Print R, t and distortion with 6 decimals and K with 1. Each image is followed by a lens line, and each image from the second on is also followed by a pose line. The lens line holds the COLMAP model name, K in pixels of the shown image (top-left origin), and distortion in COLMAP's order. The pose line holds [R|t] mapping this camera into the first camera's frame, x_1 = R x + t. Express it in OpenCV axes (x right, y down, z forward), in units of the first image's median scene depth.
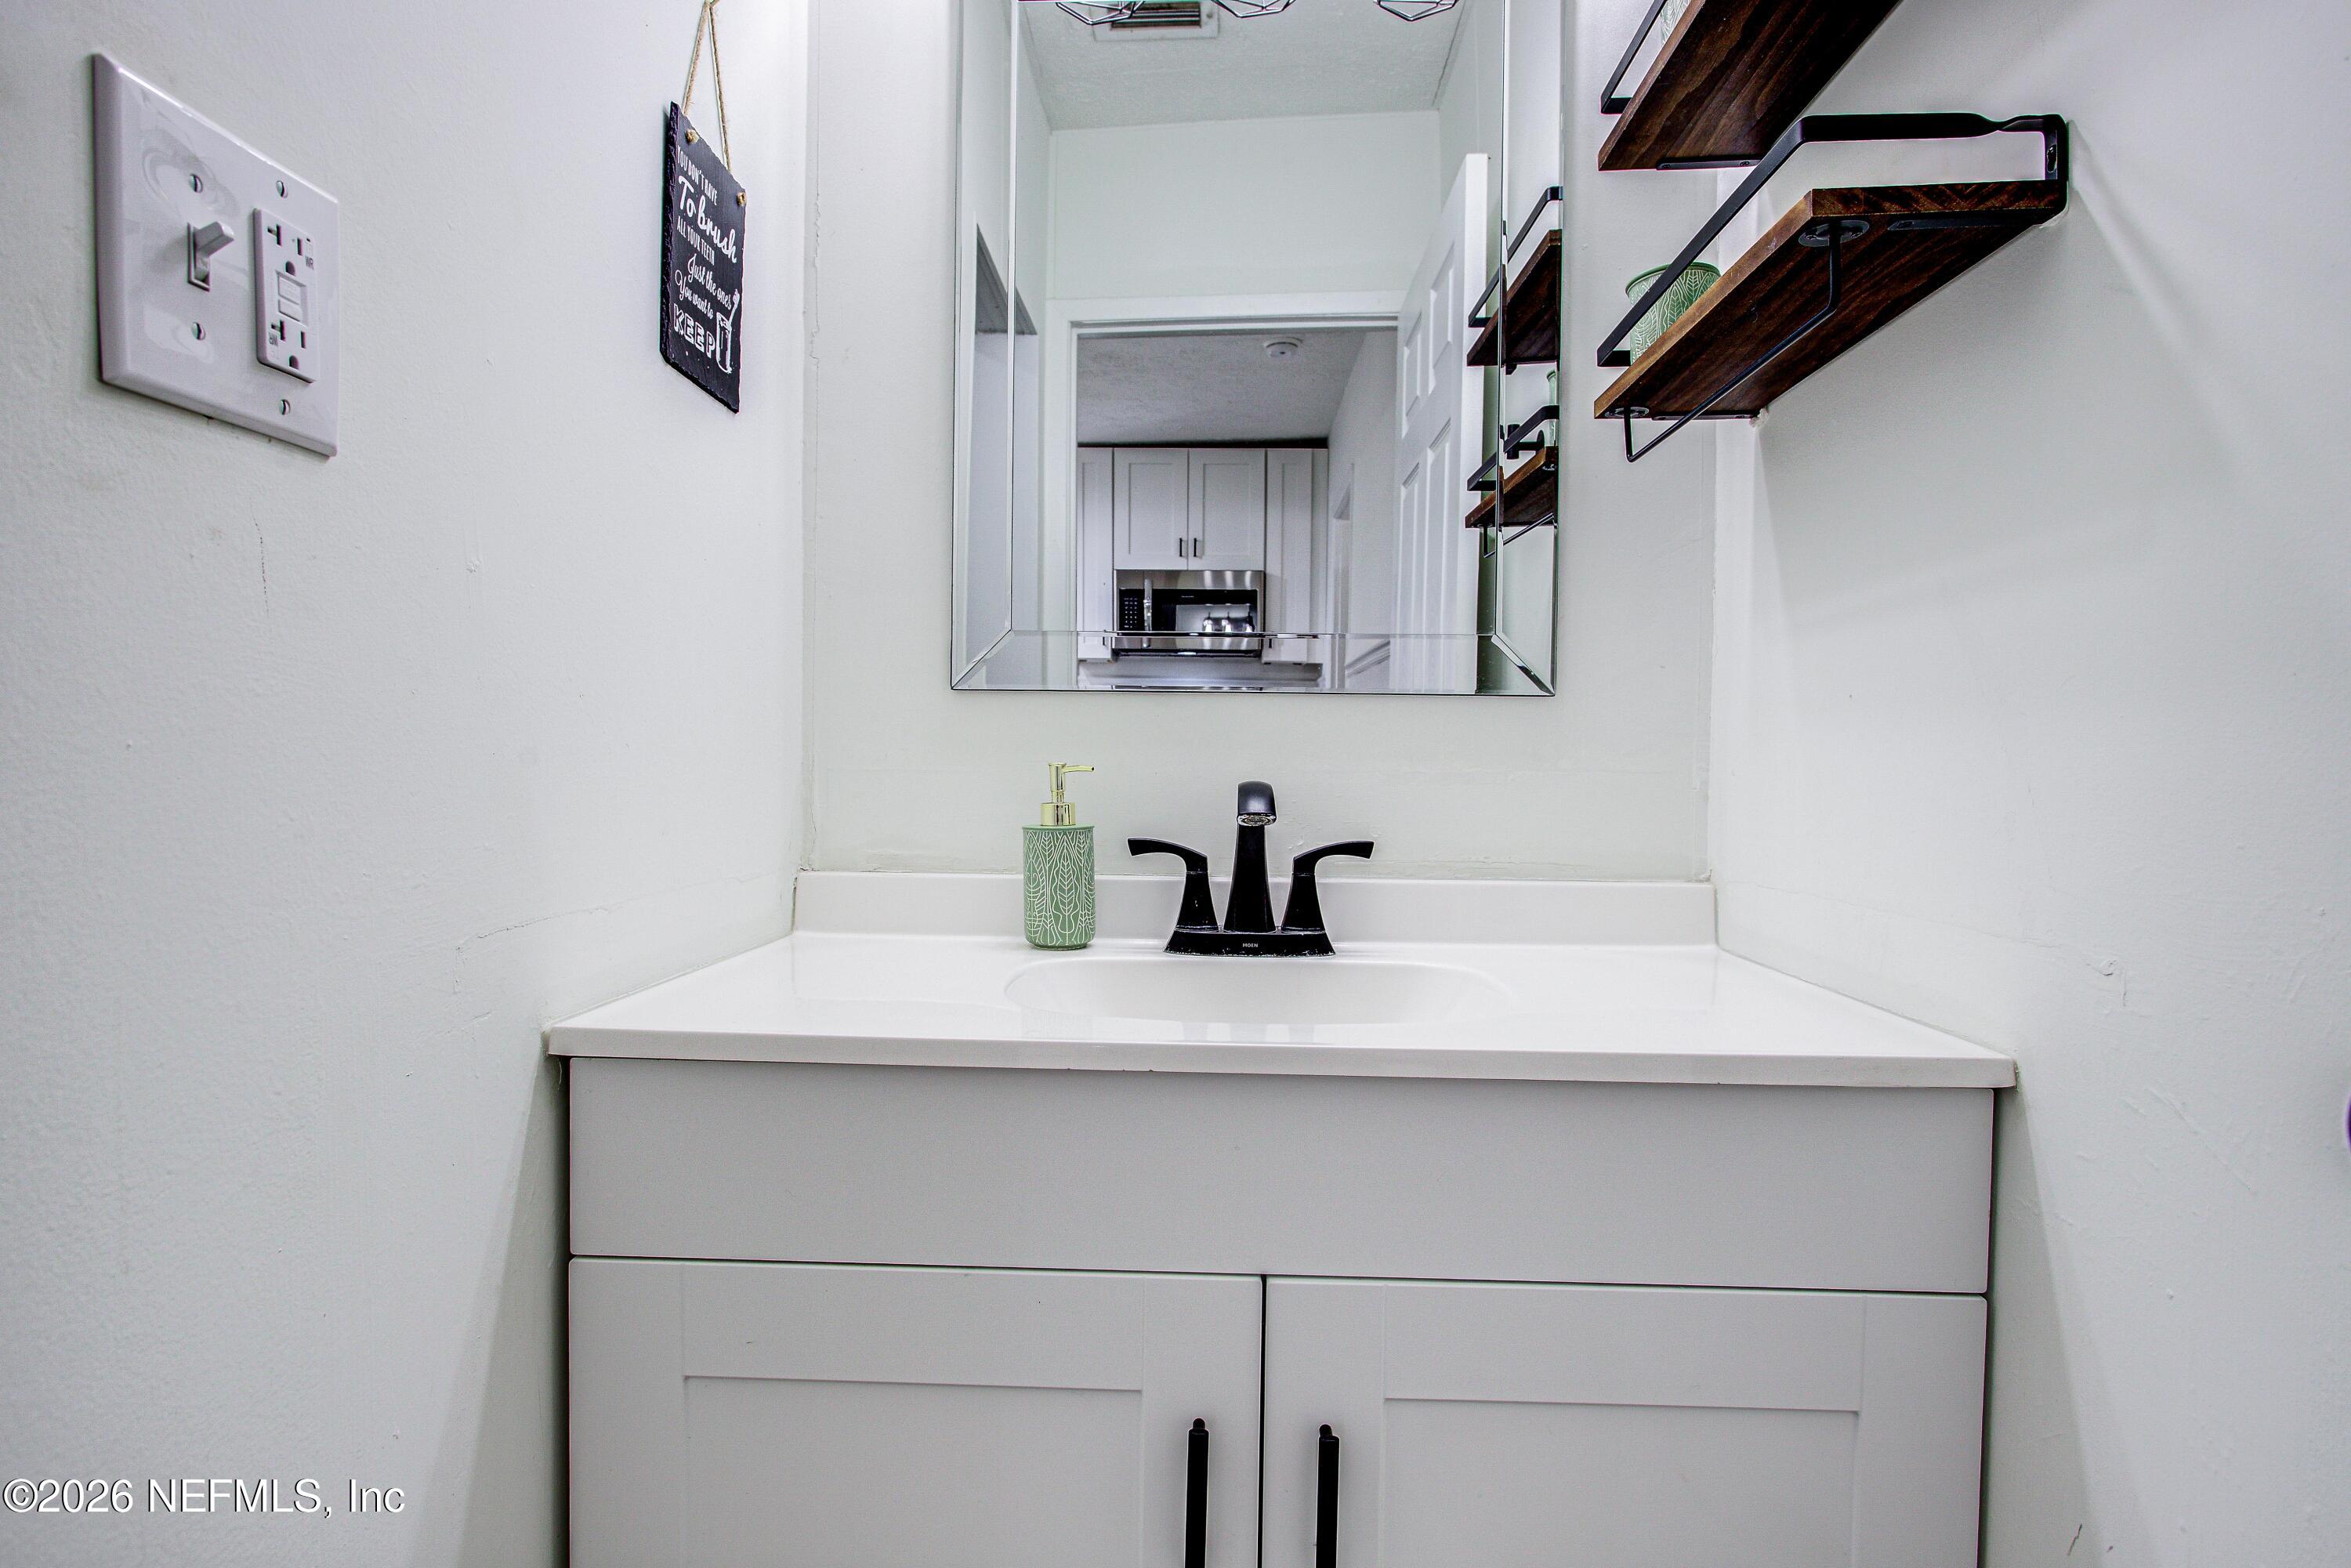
lens RADIAL K [[1241.7, 0, 1189.7], [0, 1241.7, 792.2], [0, 0, 1]] dist [-0.019789, 0.001414]
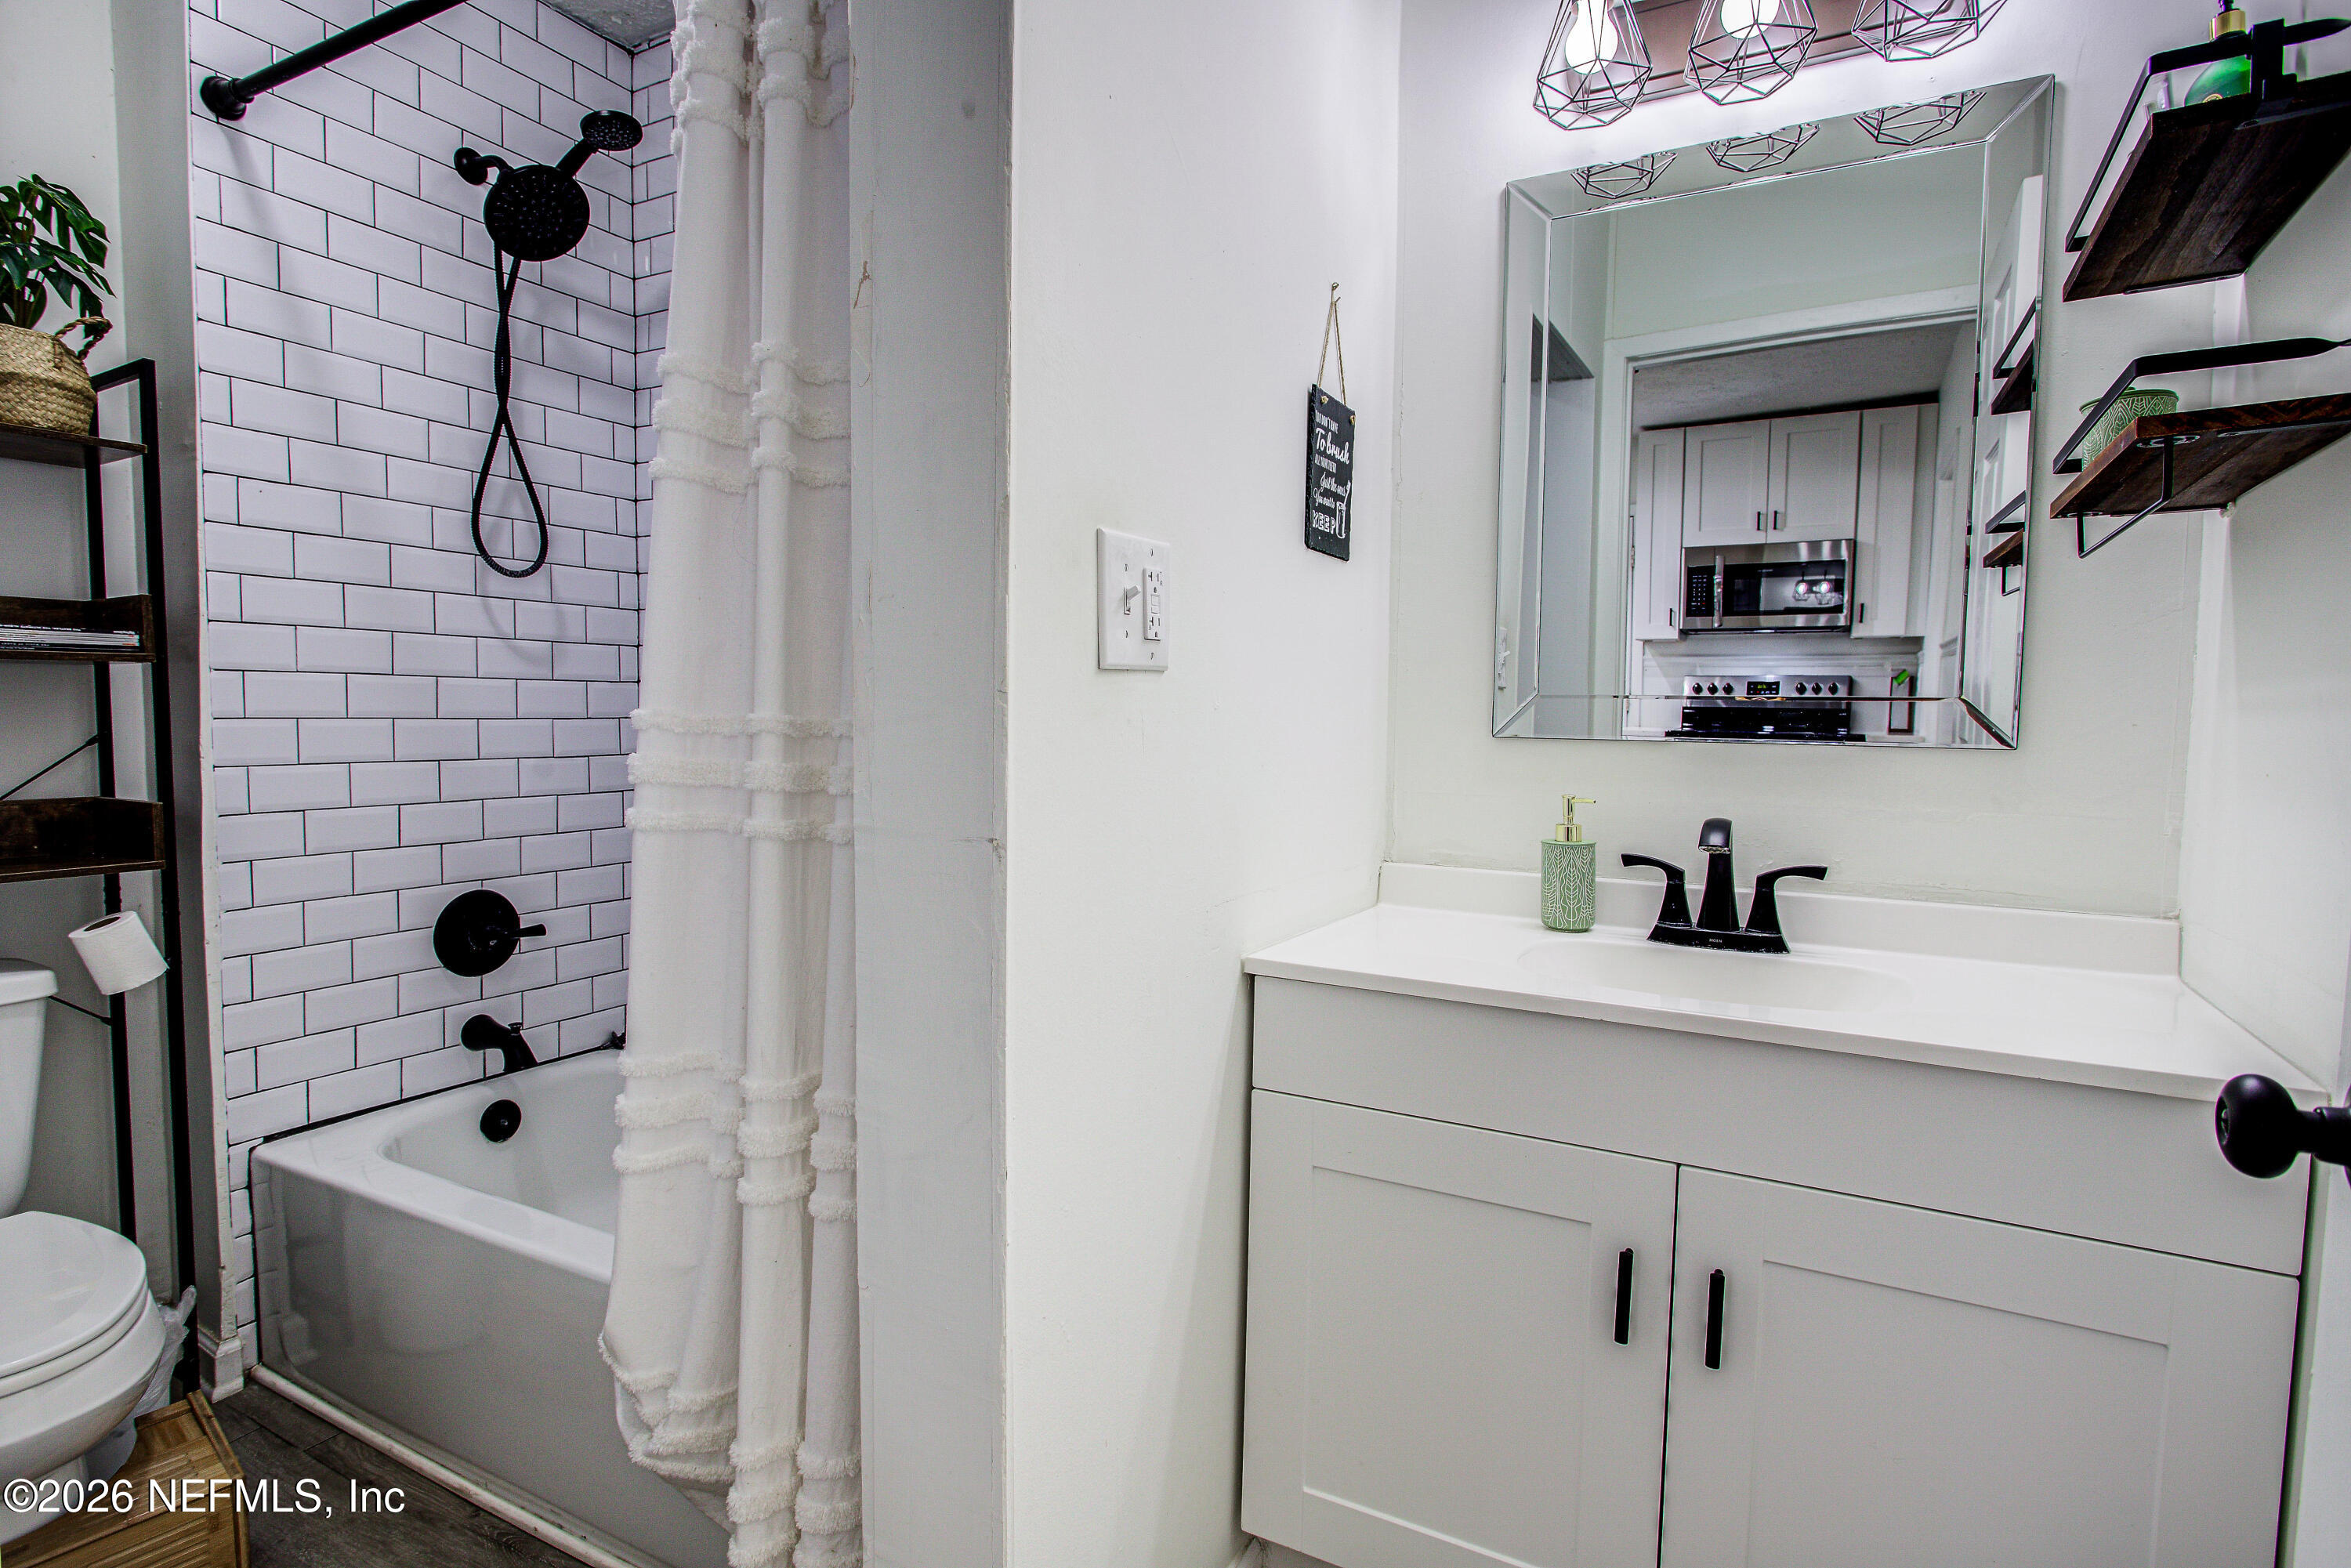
lens RADIAL K [[1195.1, 0, 1159.0], [0, 1195.1, 777.2], [0, 0, 1]] dist [-0.007232, 0.001047]
pose [[0.883606, 0.023366, -0.467647, 0.112488], [-0.012678, 0.999582, 0.025988, -0.073764], [0.468059, -0.017034, 0.883533, -0.382040]]
